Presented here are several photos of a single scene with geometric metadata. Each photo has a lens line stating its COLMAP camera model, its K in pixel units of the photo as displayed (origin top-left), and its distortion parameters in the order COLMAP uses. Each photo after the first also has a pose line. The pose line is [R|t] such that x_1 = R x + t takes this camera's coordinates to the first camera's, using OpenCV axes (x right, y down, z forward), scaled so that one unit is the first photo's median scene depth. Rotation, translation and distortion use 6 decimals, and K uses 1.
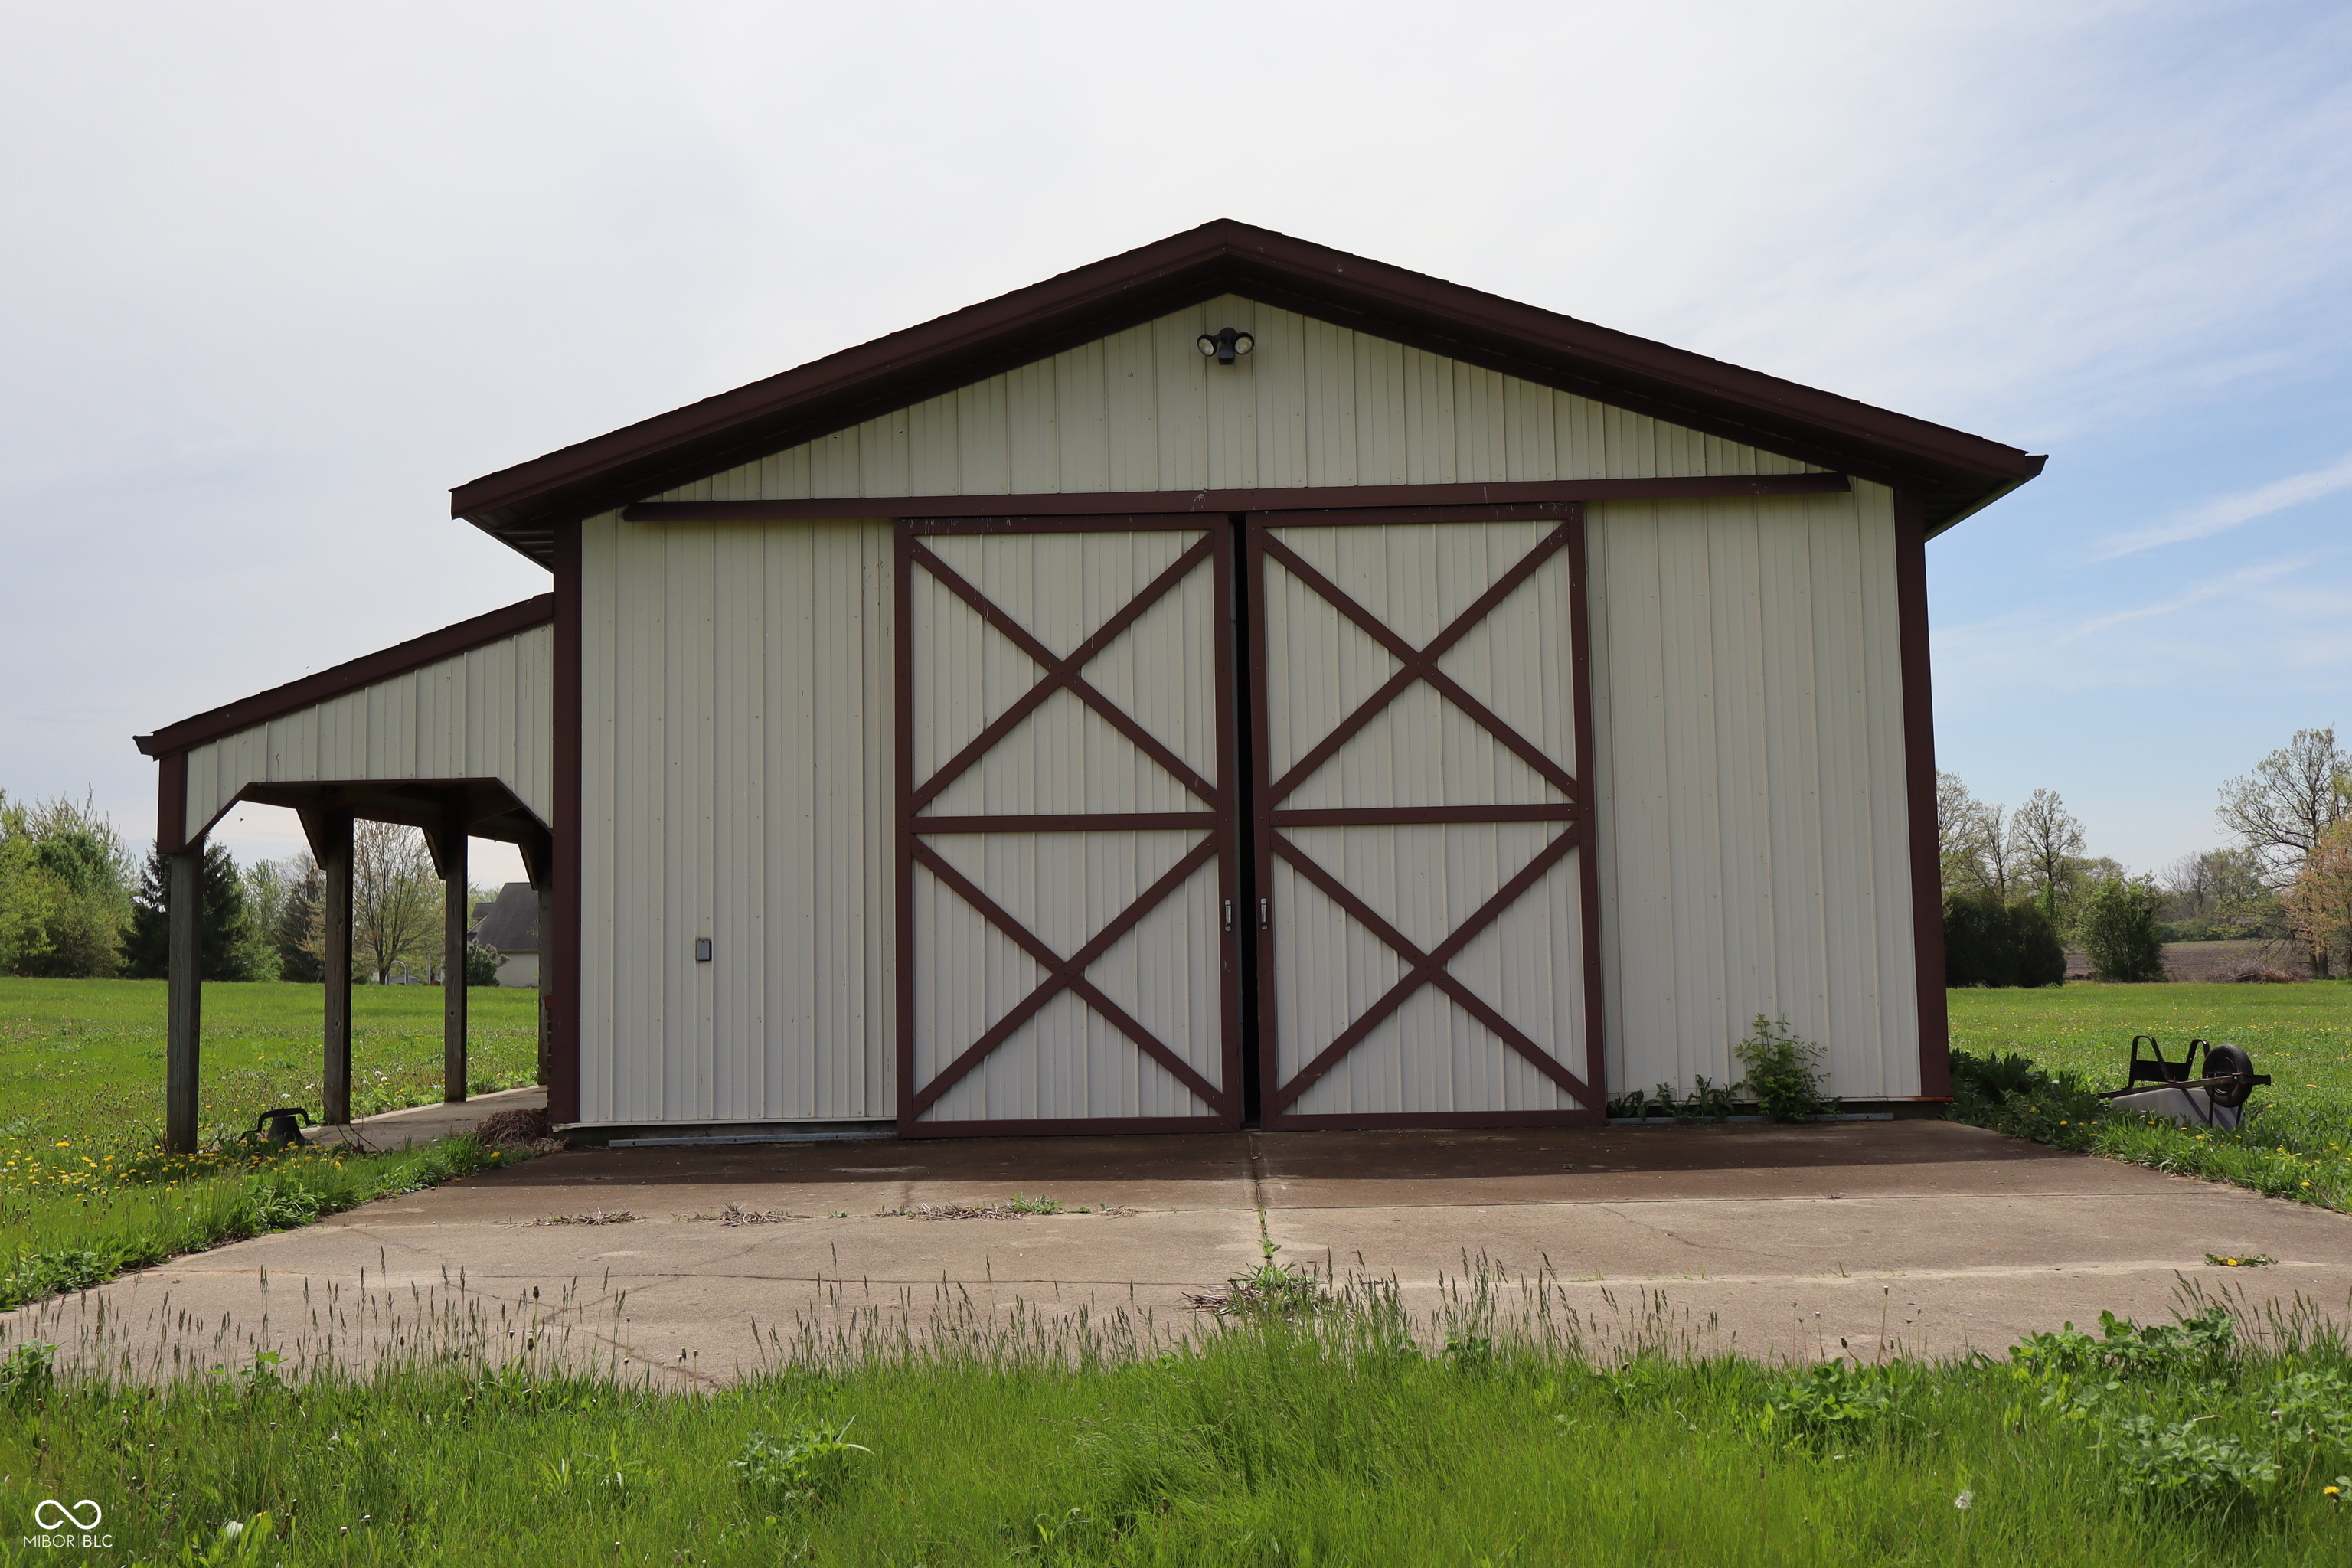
lens RADIAL K [[2255.2, 0, 1180.5], [0, 2255.2, 782.6], [0, 0, 1]] dist [0.022613, 0.000000]
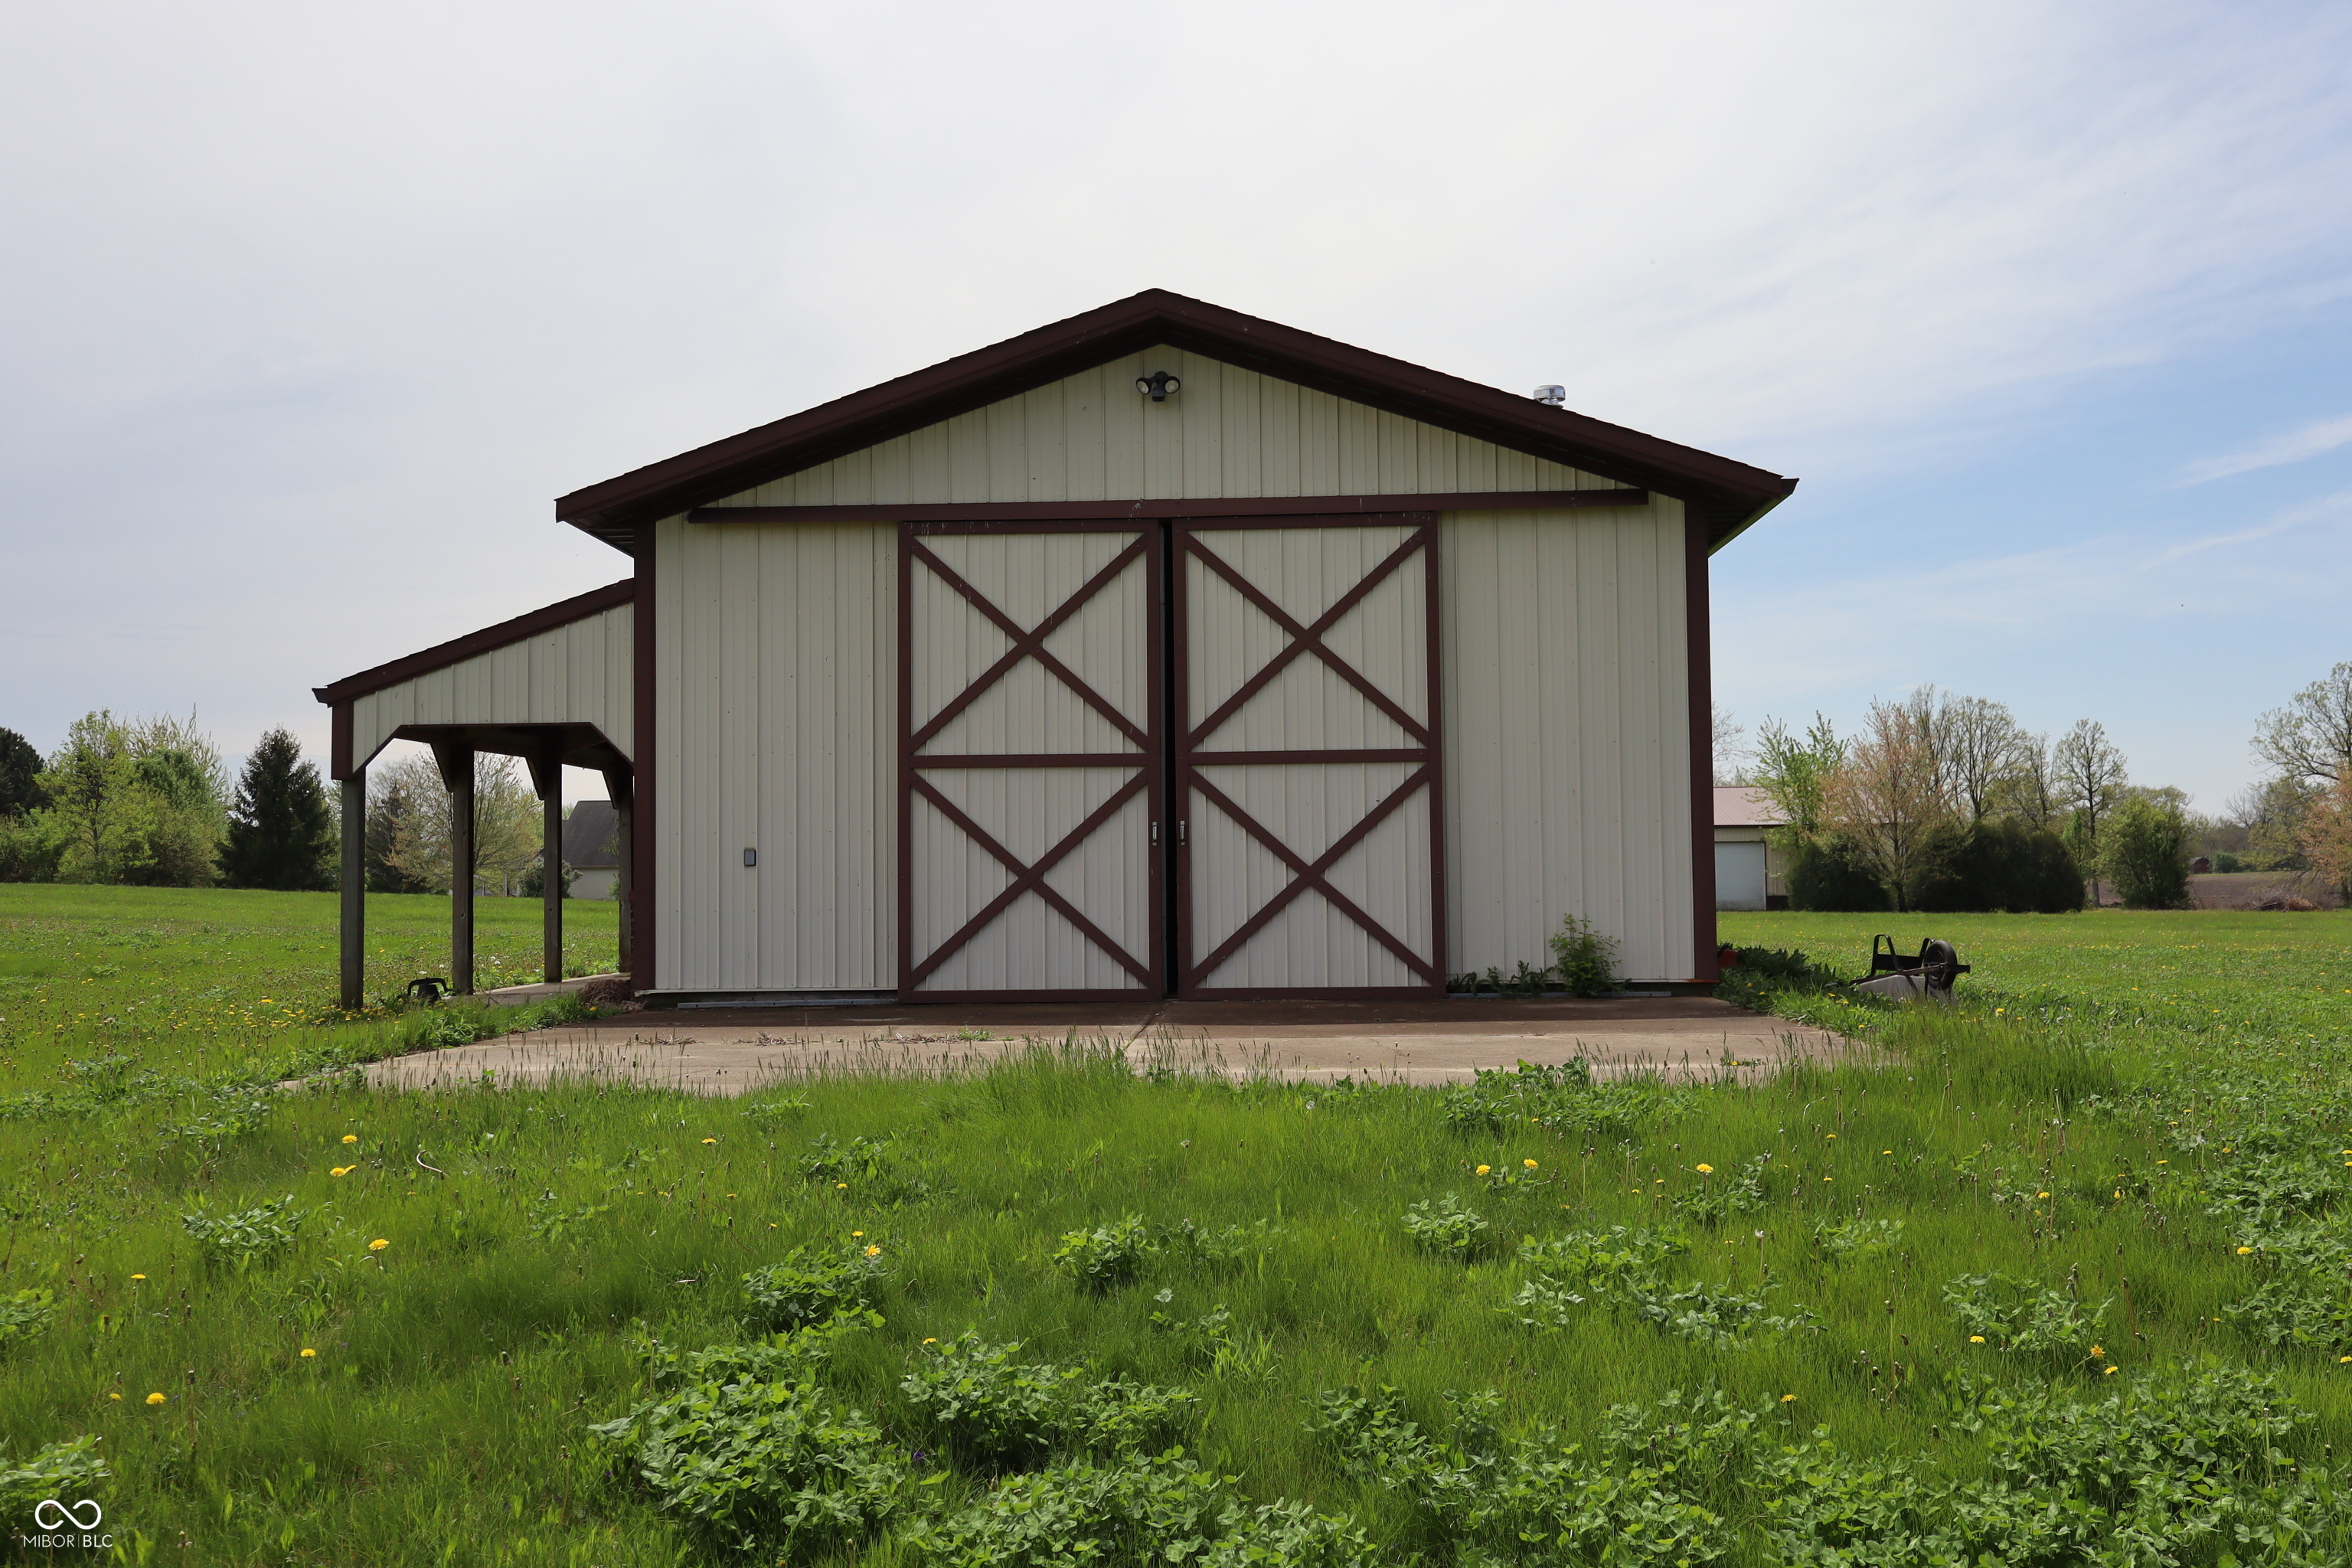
lens RADIAL K [[2255.2, 0, 1171.9], [0, 2255.2, 784.8], [0, 0, 1]] dist [0.022613, 0.000000]
pose [[0.999452, 0.007209, -0.032301, 0.070952], [-0.006066, 0.999358, 0.035316, -0.014396], [0.032535, -0.035101, 0.998854, -0.279345]]
